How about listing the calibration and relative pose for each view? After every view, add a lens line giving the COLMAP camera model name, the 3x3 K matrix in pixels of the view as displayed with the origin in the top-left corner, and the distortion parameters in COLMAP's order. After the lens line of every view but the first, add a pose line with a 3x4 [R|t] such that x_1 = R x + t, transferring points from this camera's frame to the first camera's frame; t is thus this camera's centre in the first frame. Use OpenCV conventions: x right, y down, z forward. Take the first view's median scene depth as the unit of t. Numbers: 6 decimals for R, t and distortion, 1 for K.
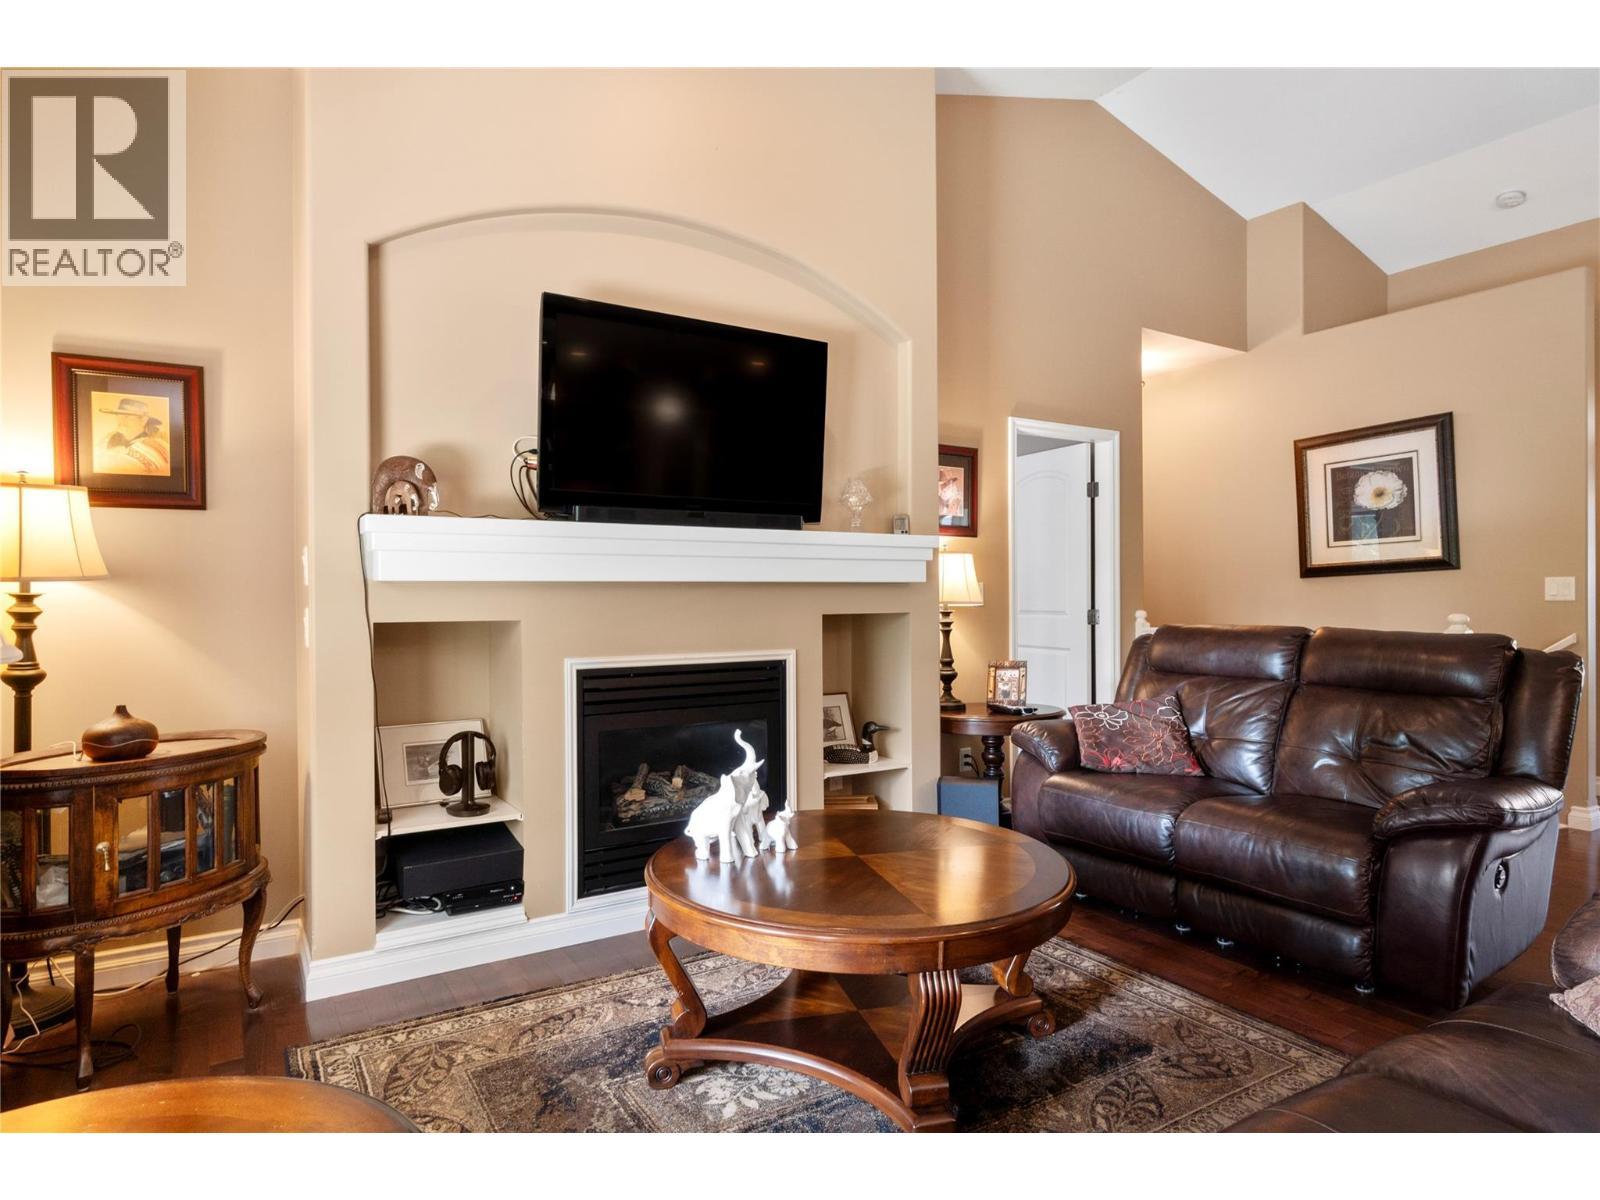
lens RADIAL K [[906.0, 0, 800.0], [0, 906.0, 600.0], [0, 0, 1]] dist [-0.001537, 0.000530]
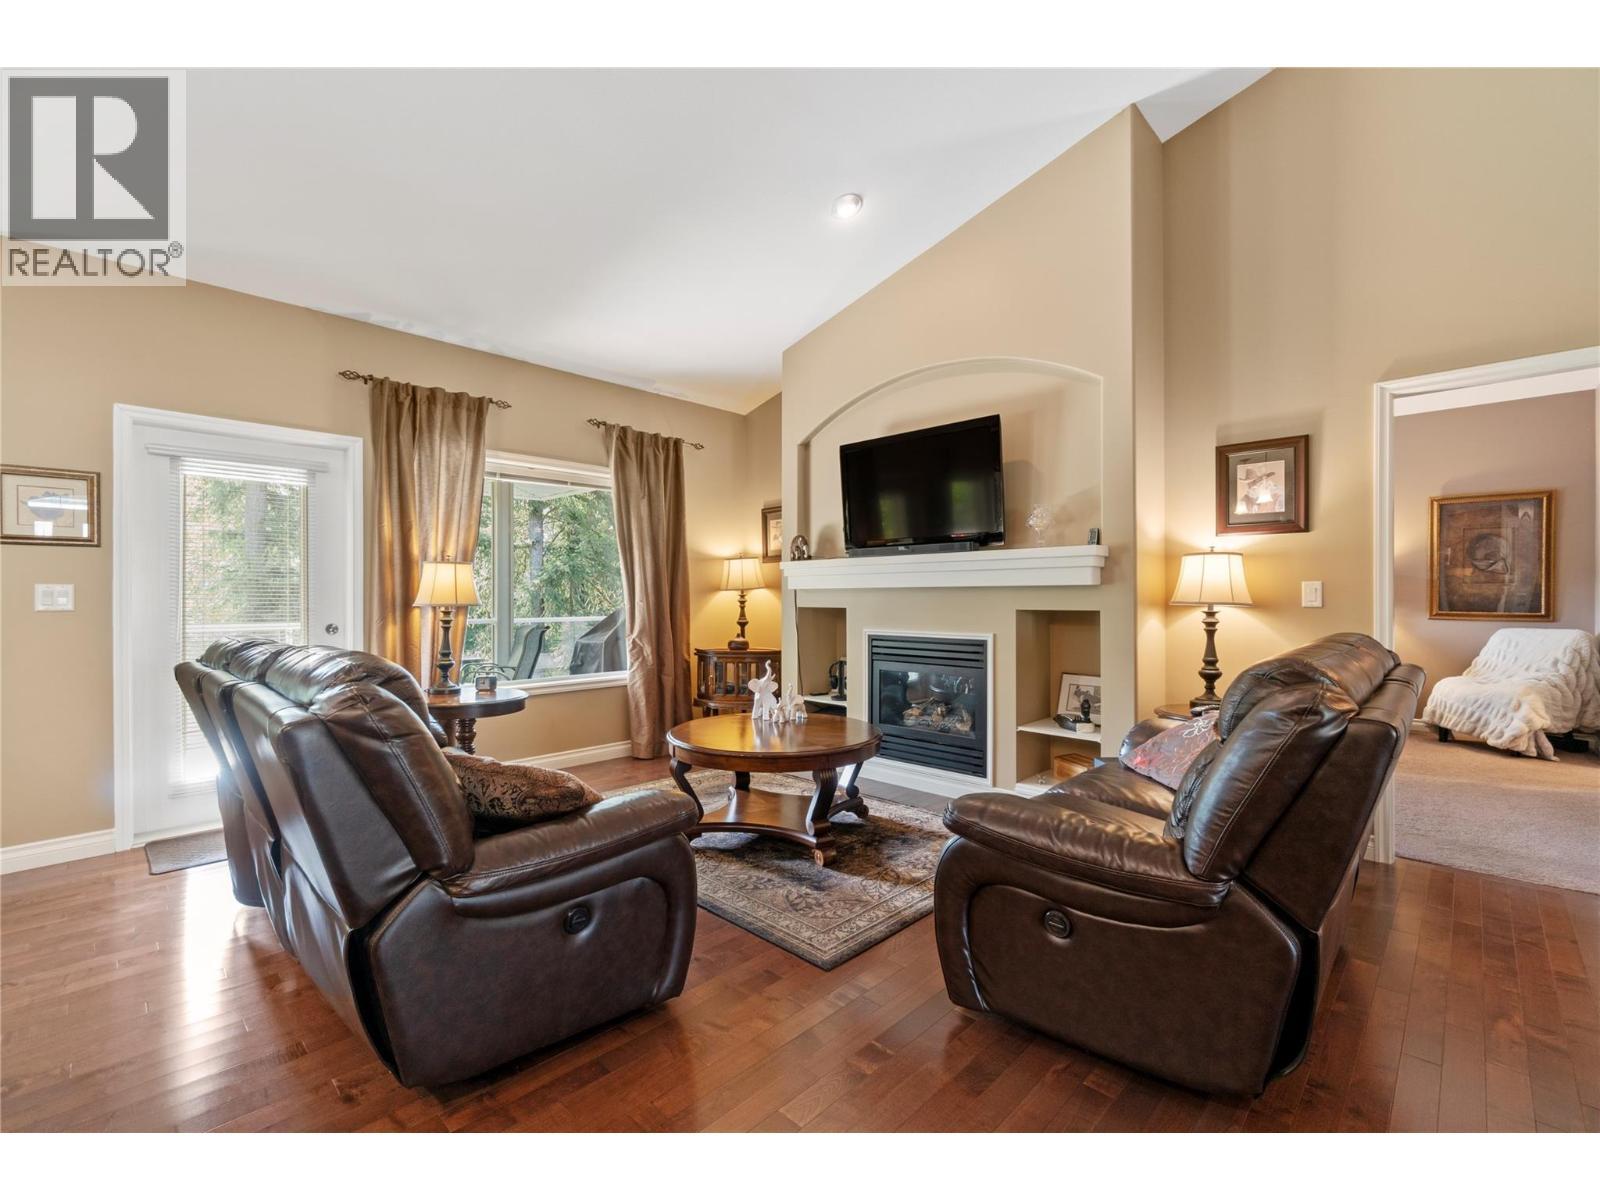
lens RADIAL K [[679.9, 0, 800.0], [0, 679.9, 600.0], [0, 0, 1]] dist [0.017210, 0.000372]
pose [[0.258901, -0.002490, -0.965901, 0.932493], [-0.018043, 0.999810, -0.007413, 0.016878], [0.965735, 0.019347, 0.258807, 0.426273]]
